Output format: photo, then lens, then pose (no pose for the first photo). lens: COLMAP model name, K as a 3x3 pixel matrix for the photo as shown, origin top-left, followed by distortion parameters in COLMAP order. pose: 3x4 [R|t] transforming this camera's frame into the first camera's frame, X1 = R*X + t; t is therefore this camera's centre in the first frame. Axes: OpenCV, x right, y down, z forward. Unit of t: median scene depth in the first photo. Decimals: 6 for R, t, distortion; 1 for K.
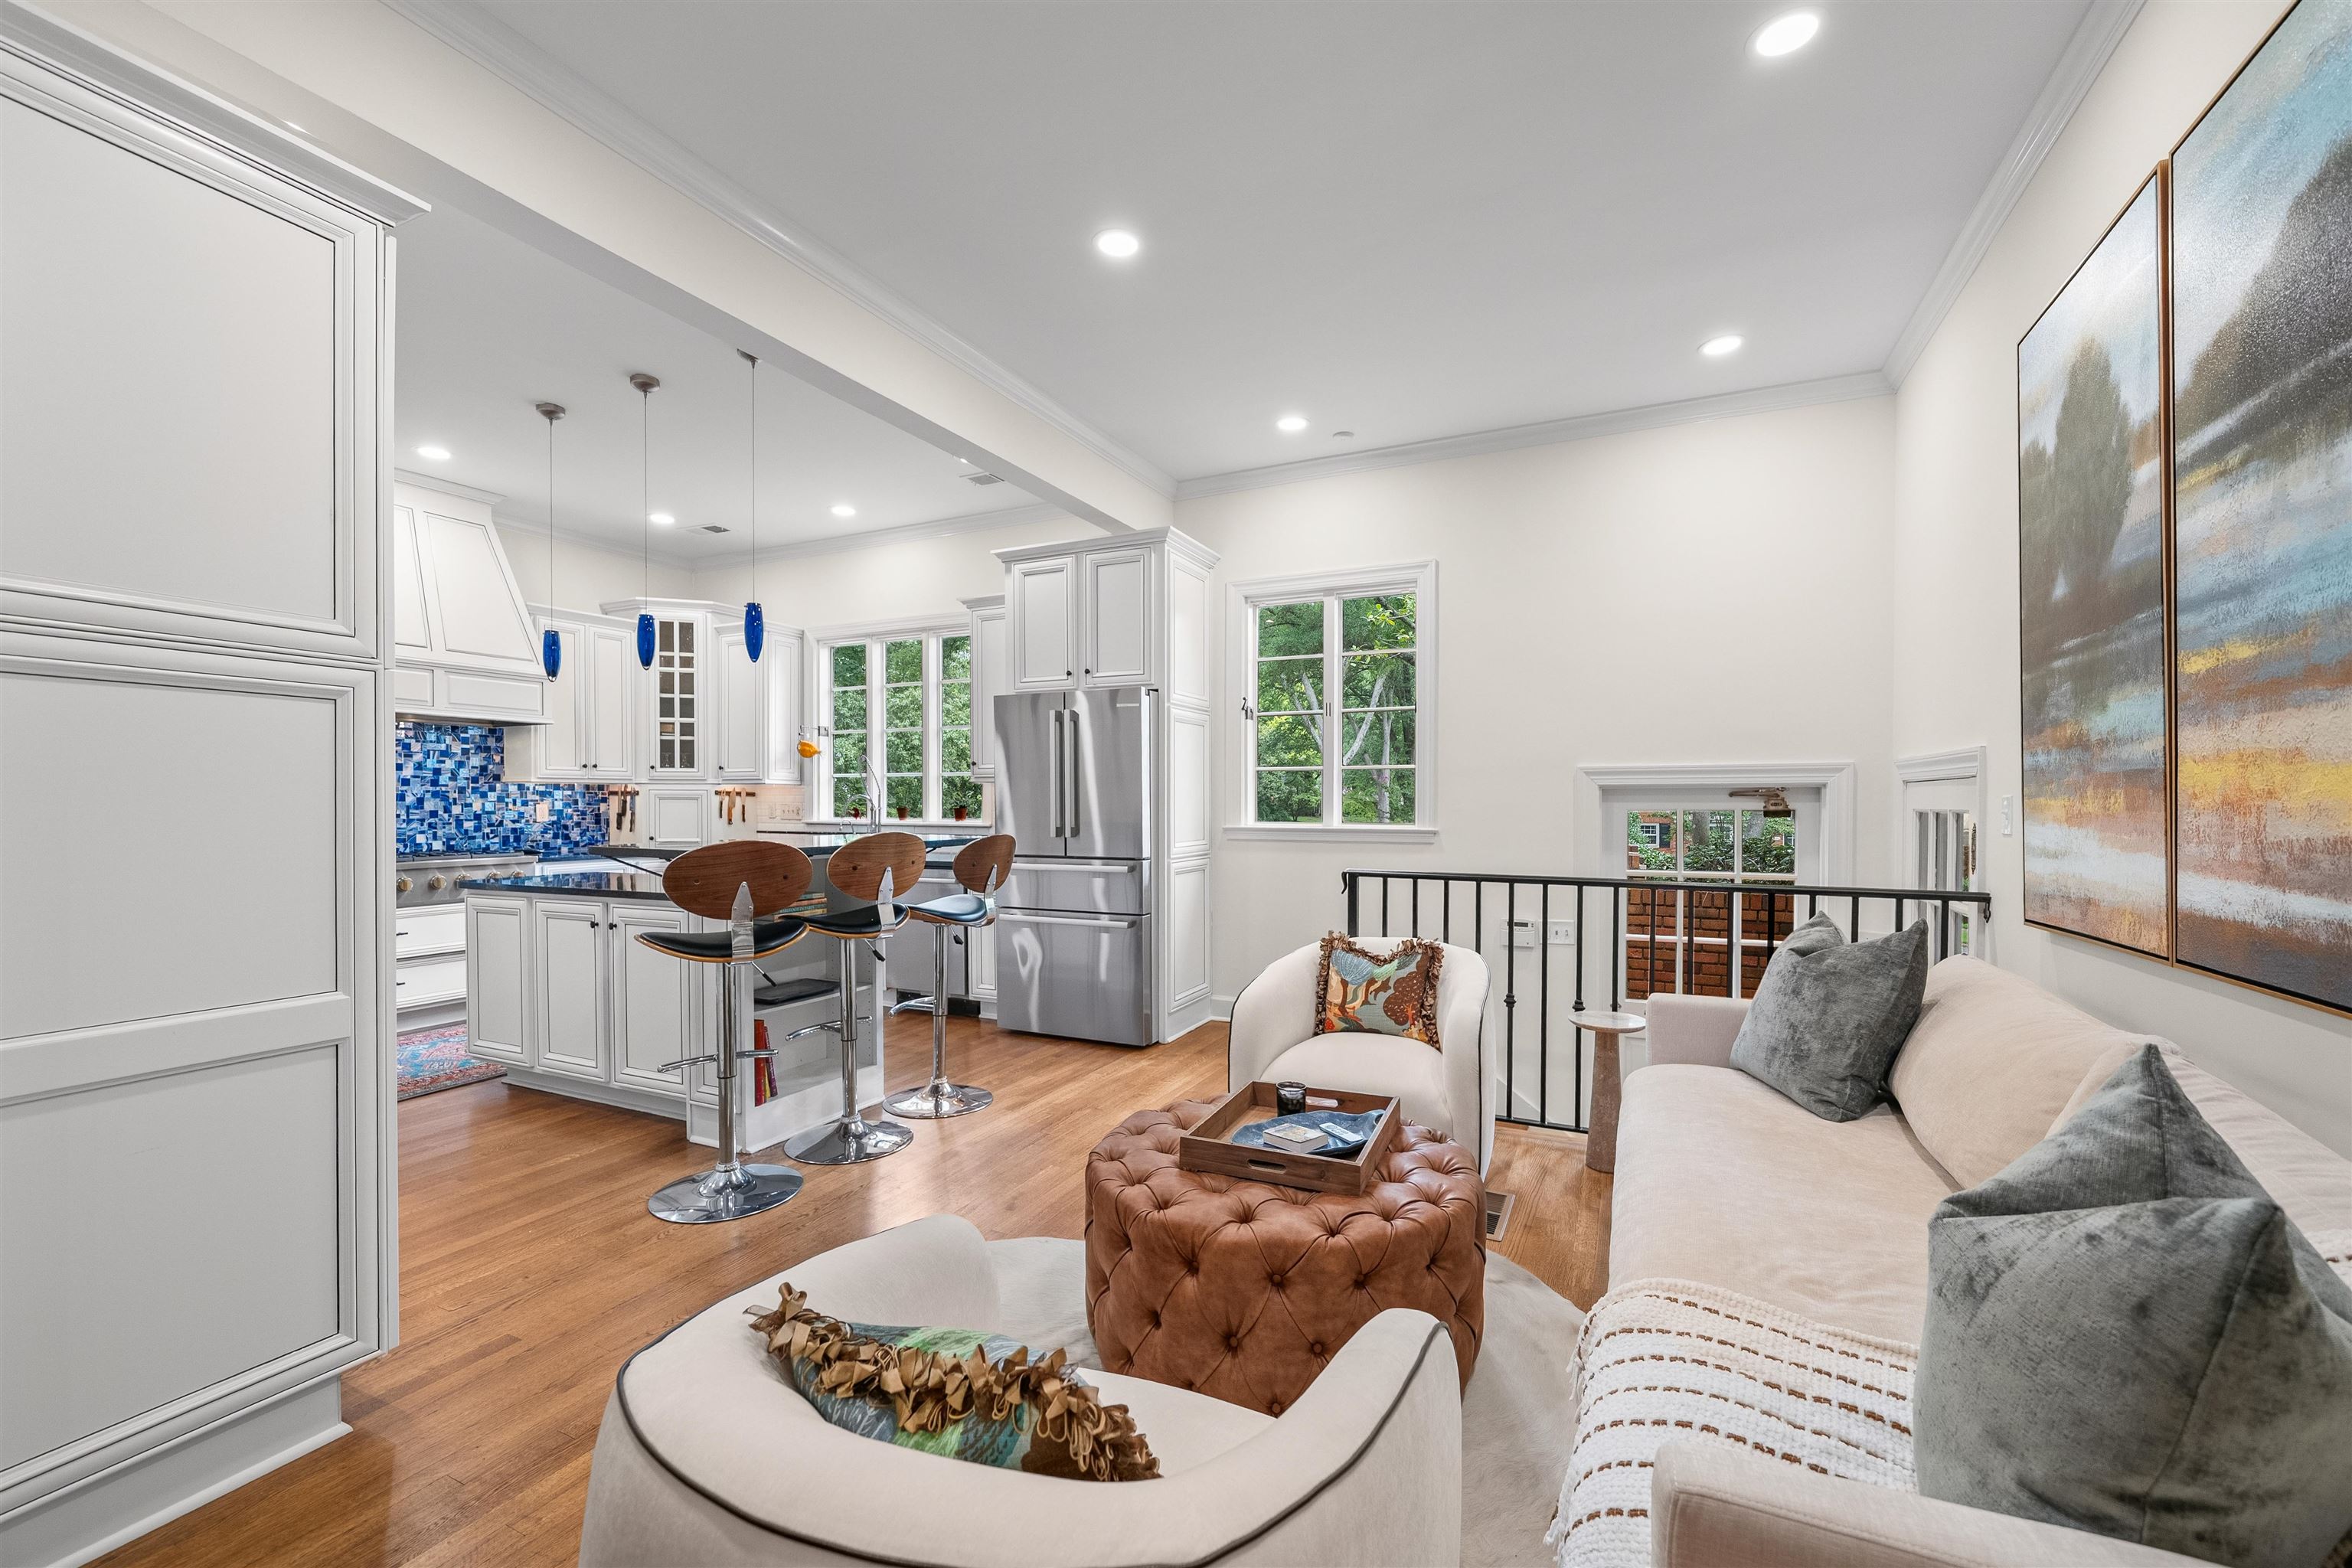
lens RADIAL K [[919.9, 0, 1166.0], [0, 919.9, 806.6], [0, 0, 1]] dist [-0.006108, 0.000017]
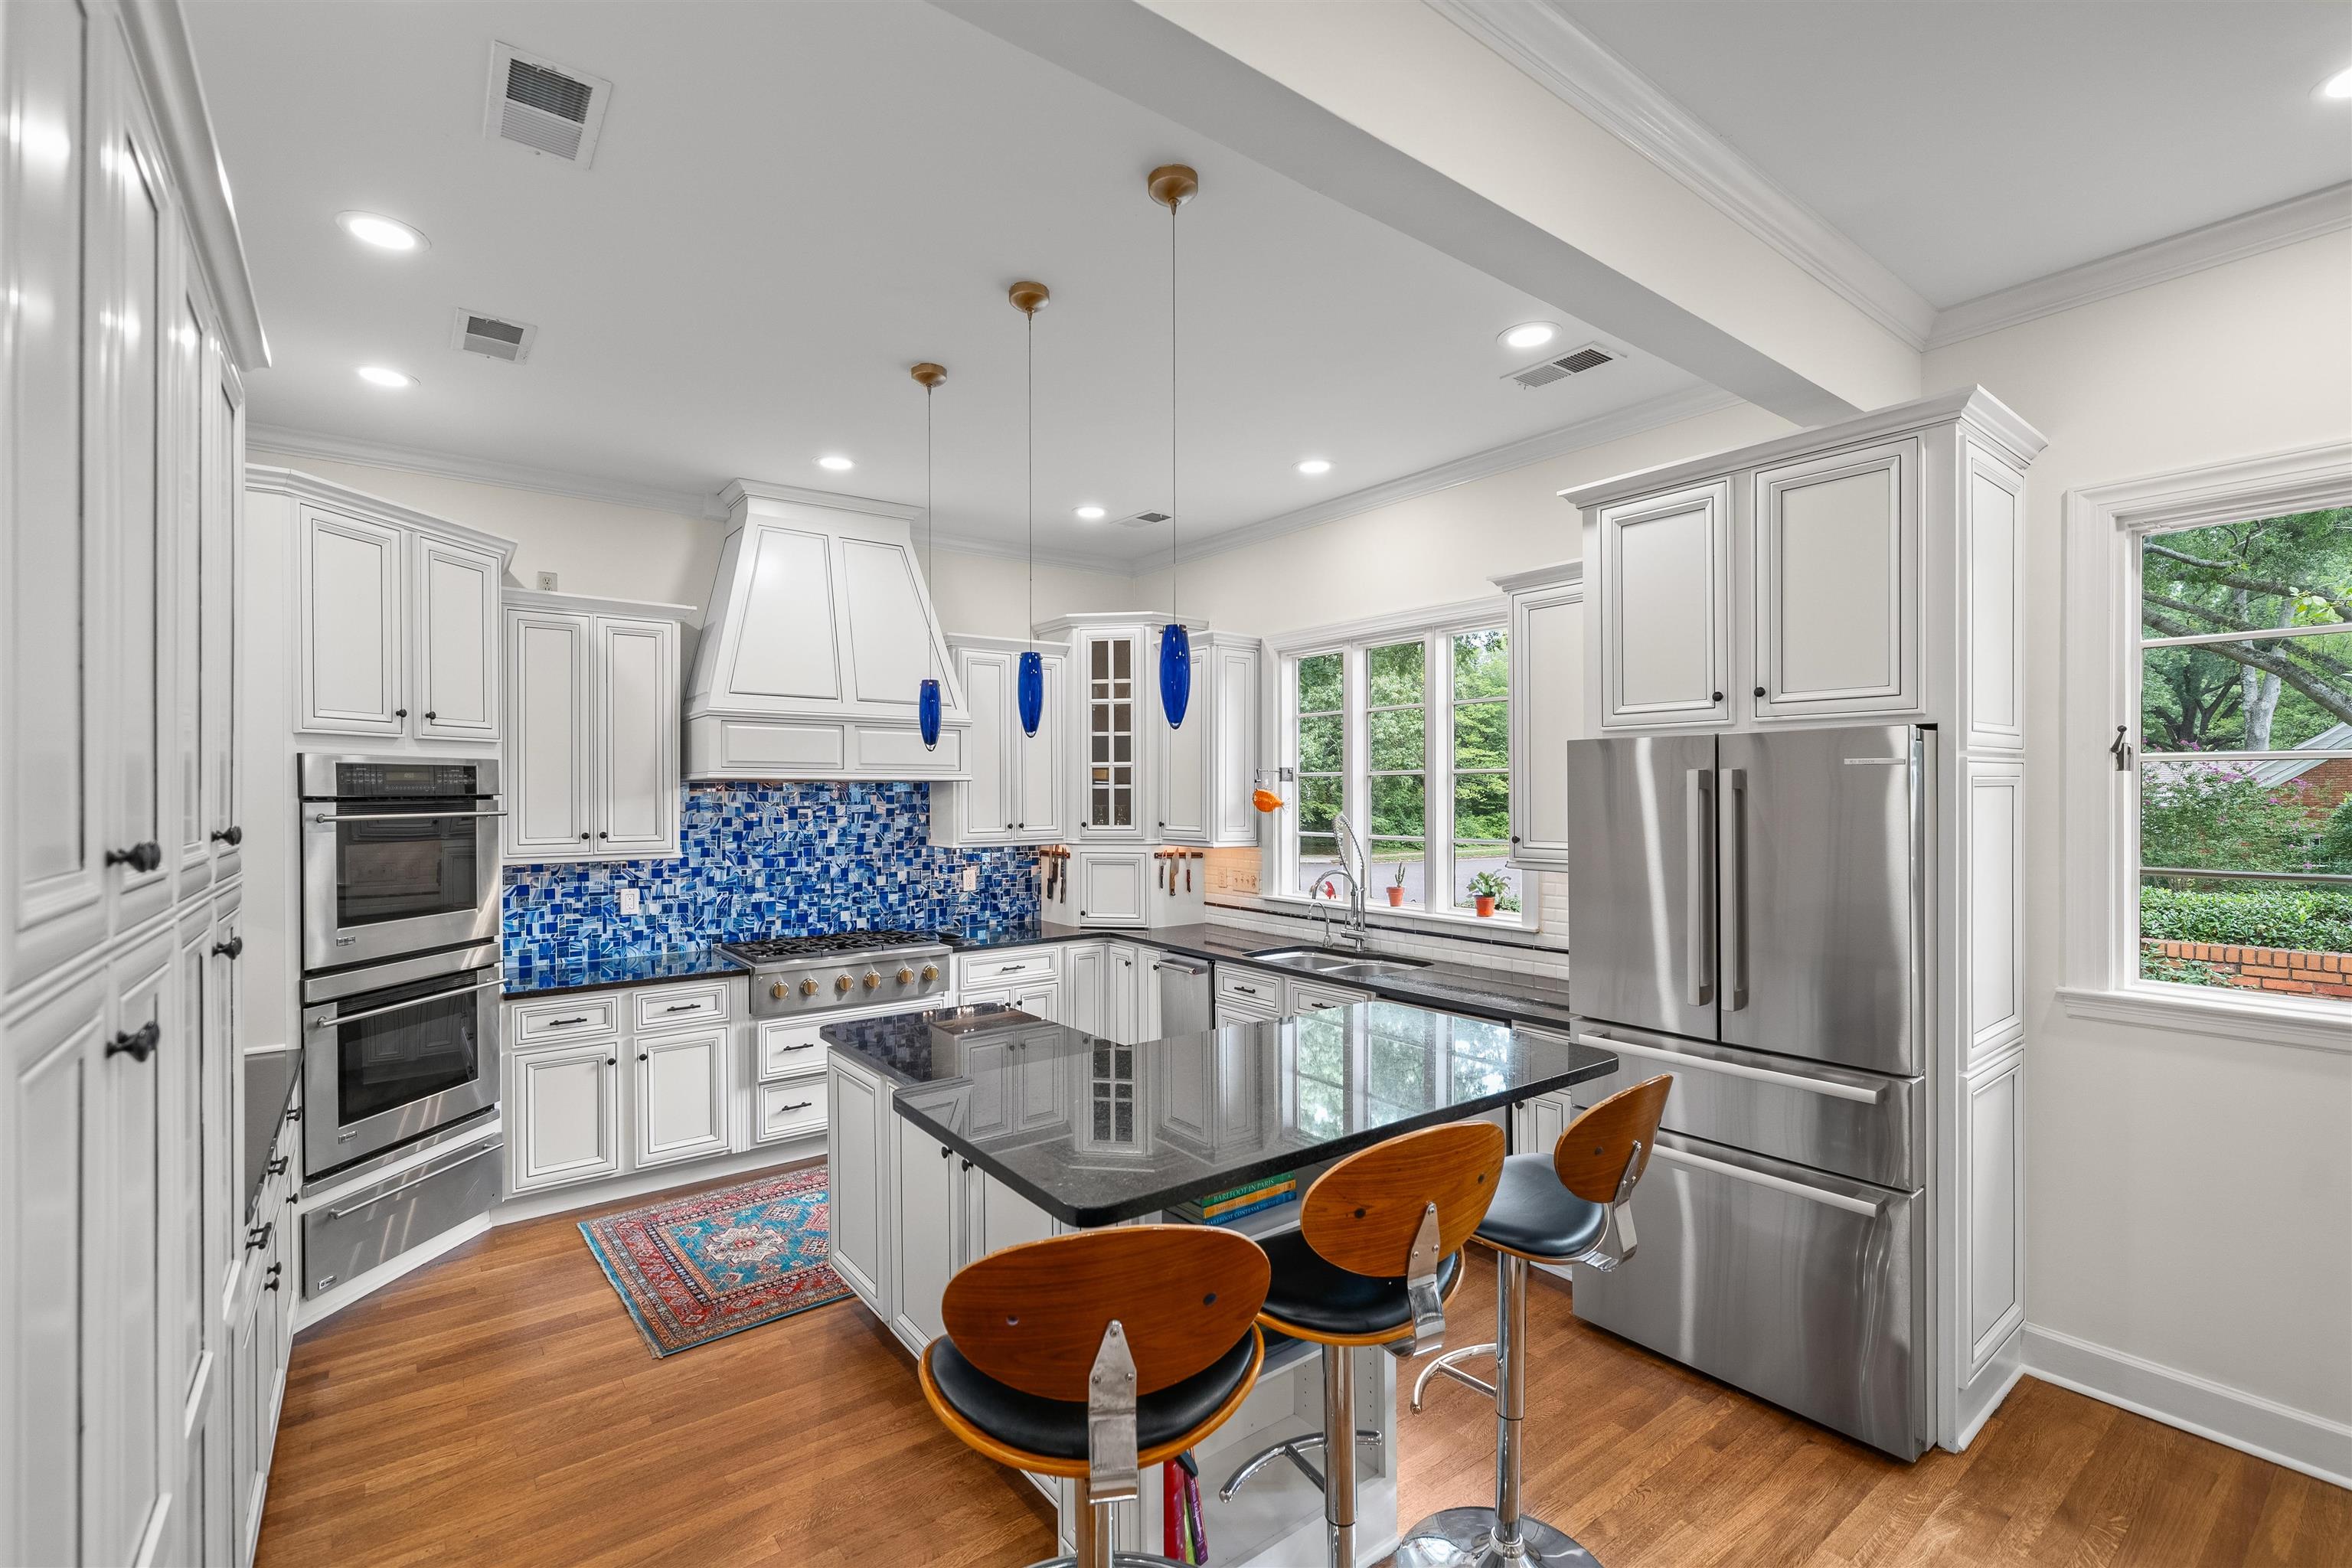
lens RADIAL K [[1023.4, 0, 1168.7], [0, 1023.4, 793.5], [0, 0, 1]] dist [-0.001910, -0.000087]
pose [[0.892570, -0.003802, -0.450892, -0.102353], [-0.001241, 0.999940, -0.010889, -0.067547], [0.450907, 0.010279, 0.892512, 0.265390]]
